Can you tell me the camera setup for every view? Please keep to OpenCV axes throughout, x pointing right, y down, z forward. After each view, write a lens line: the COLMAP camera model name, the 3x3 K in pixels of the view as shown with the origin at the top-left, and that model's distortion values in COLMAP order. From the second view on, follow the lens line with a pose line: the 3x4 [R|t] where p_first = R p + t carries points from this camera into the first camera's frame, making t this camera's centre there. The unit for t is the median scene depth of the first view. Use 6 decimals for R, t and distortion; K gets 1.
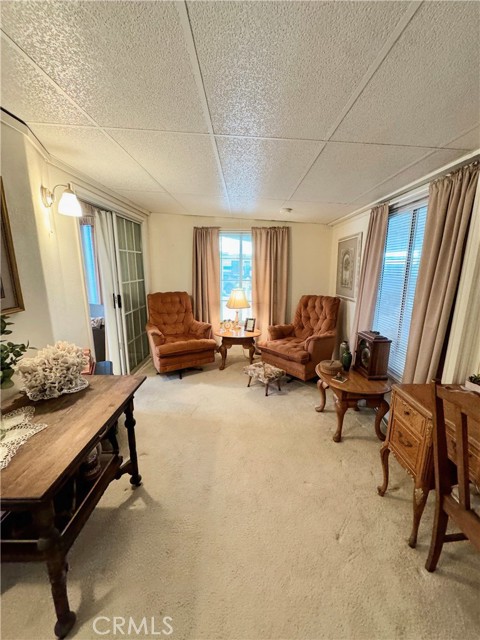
lens RADIAL K [[254.0, 0, 240.7], [0, 254.0, 320.4], [0, 0, 1]] dist [-0.002331, 0.000335]
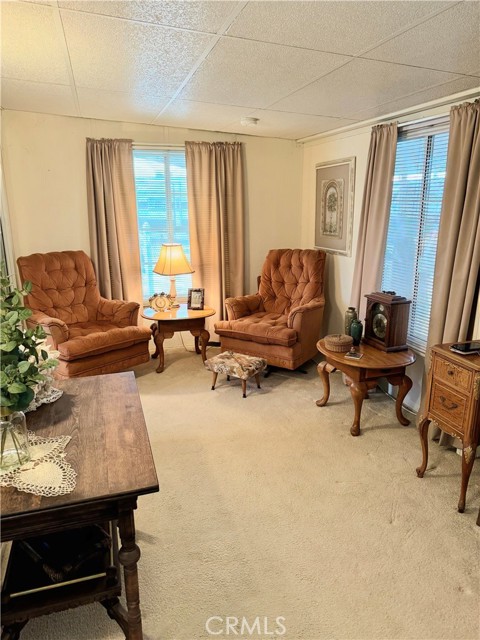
lens RADIAL K [[459.9, 0, 231.9], [0, 459.9, 323.6], [0, 0, 1]] dist [0.103780, -0.151173]
pose [[0.953858, -0.085837, 0.287729, -0.361641], [0.069545, 0.995367, 0.066391, 0.013447], [-0.292094, -0.043317, 0.955408, -0.238455]]
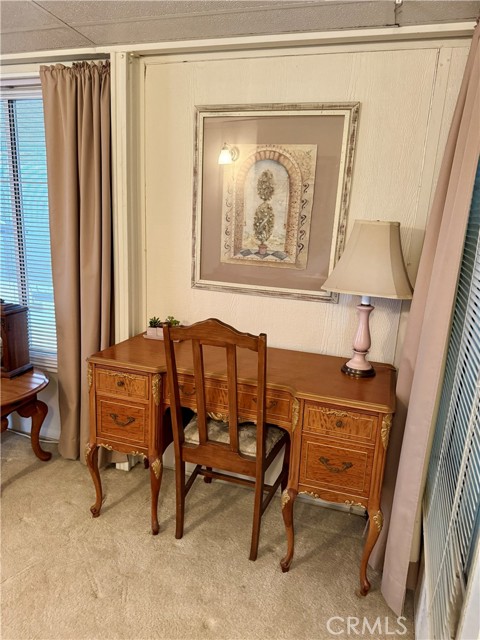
lens RADIAL K [[456.0, 0, 240.9], [0, 456.0, 322.9], [0, 0, 1]] dist [0.049484, -0.042168]
pose [[0.295135, -0.207558, 0.932639, -0.322062], [0.147418, 0.974323, 0.170185, -0.000606], [-0.944015, 0.087260, 0.318154, 0.120046]]
